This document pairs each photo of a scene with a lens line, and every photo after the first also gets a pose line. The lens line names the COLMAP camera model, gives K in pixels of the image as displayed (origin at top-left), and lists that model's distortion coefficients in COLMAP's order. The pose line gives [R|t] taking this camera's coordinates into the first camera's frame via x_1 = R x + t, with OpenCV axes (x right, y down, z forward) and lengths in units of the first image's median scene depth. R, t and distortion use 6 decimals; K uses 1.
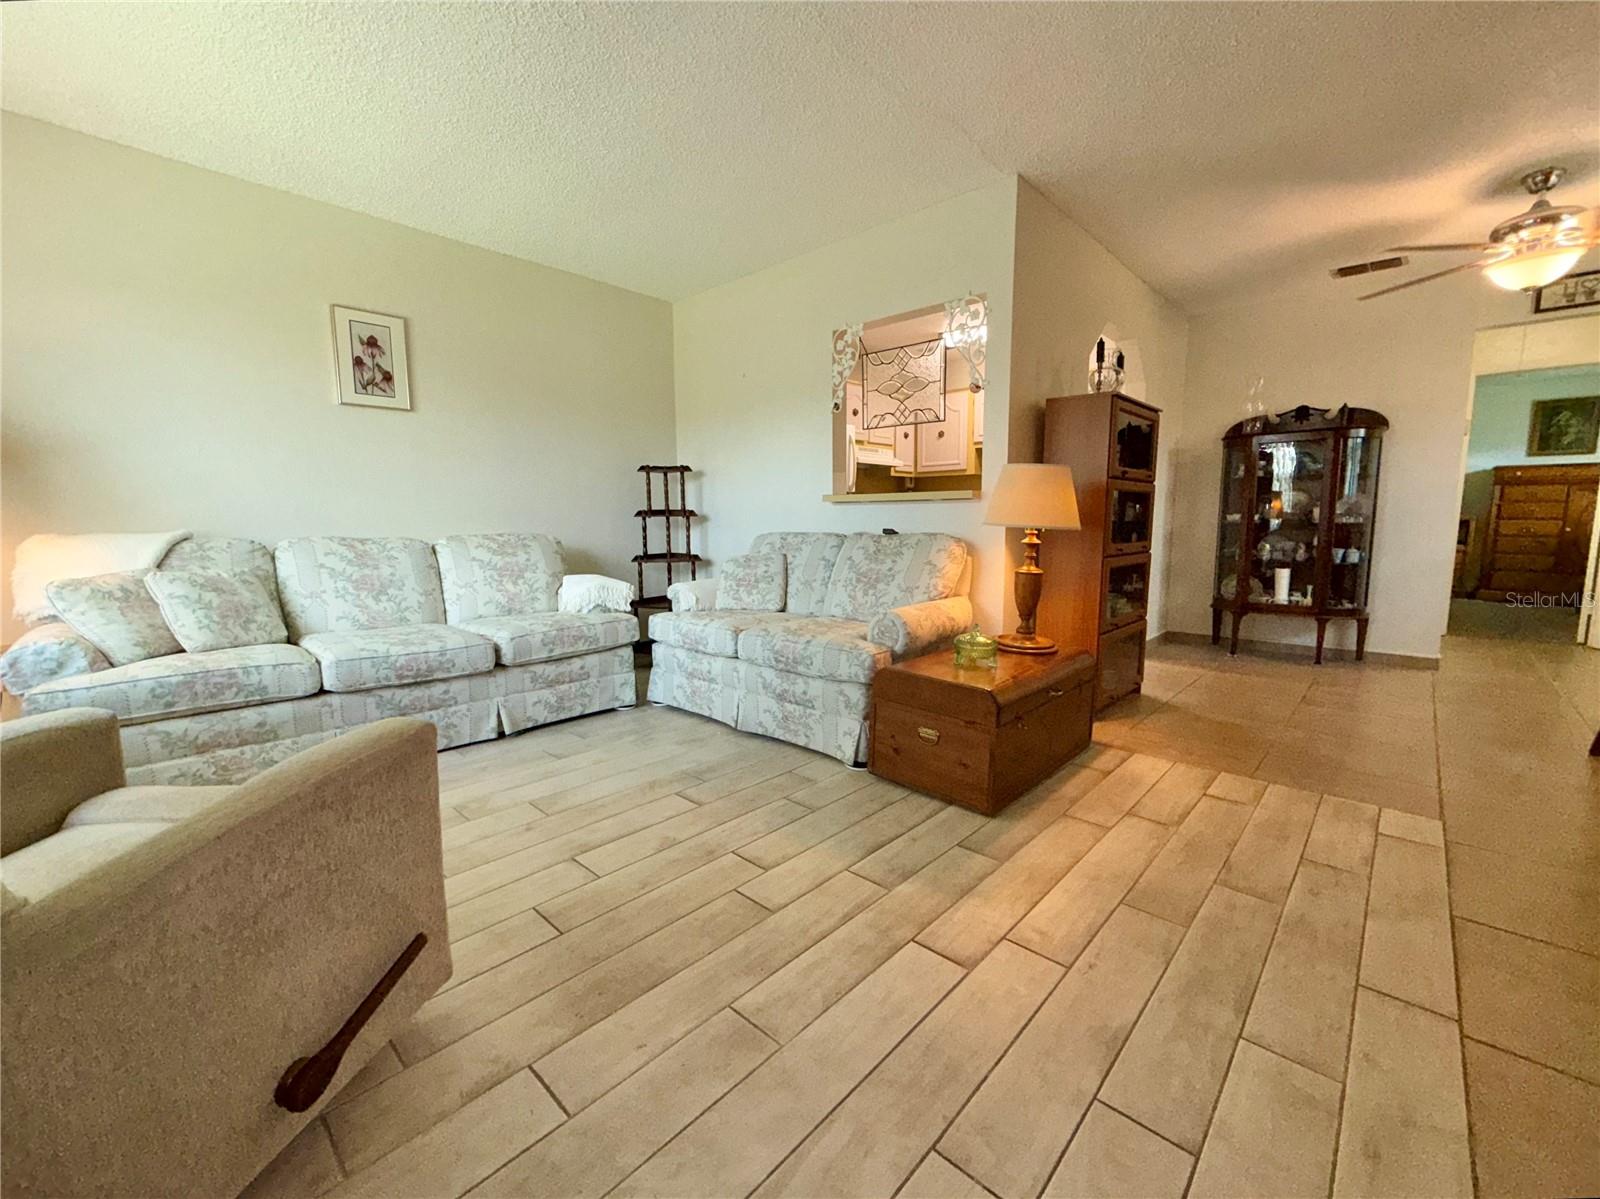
lens RADIAL K [[653.4, 0, 800.0], [0, 653.4, 599.5], [0, 0, 1]] dist [0.000089, 0.000235]
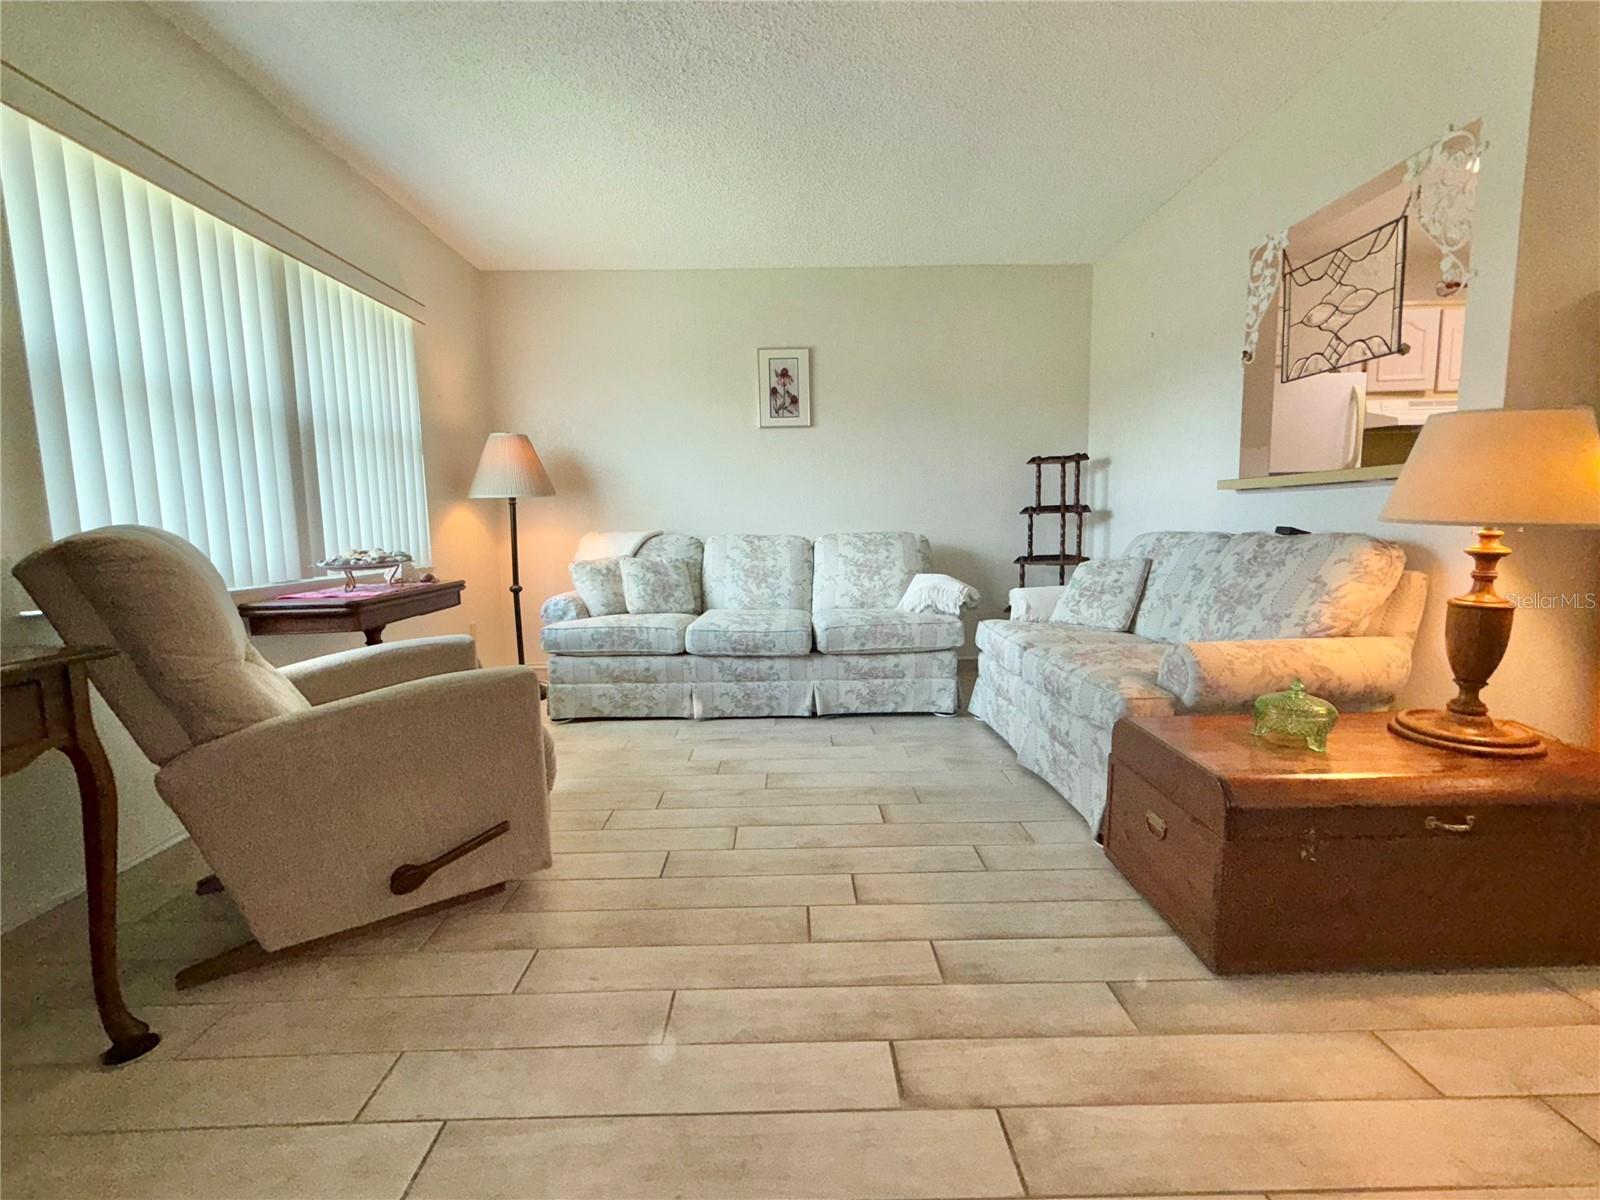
lens RADIAL K [[690.8, 0, 800.0], [0, 690.8, 600.0], [0, 0, 1]] dist [0.001477, 0.000302]
pose [[0.693647, 0.073200, -0.716586, 0.332807], [-0.074110, 0.996796, 0.030086, -0.018217], [0.716492, 0.032237, 0.696850, 0.155561]]
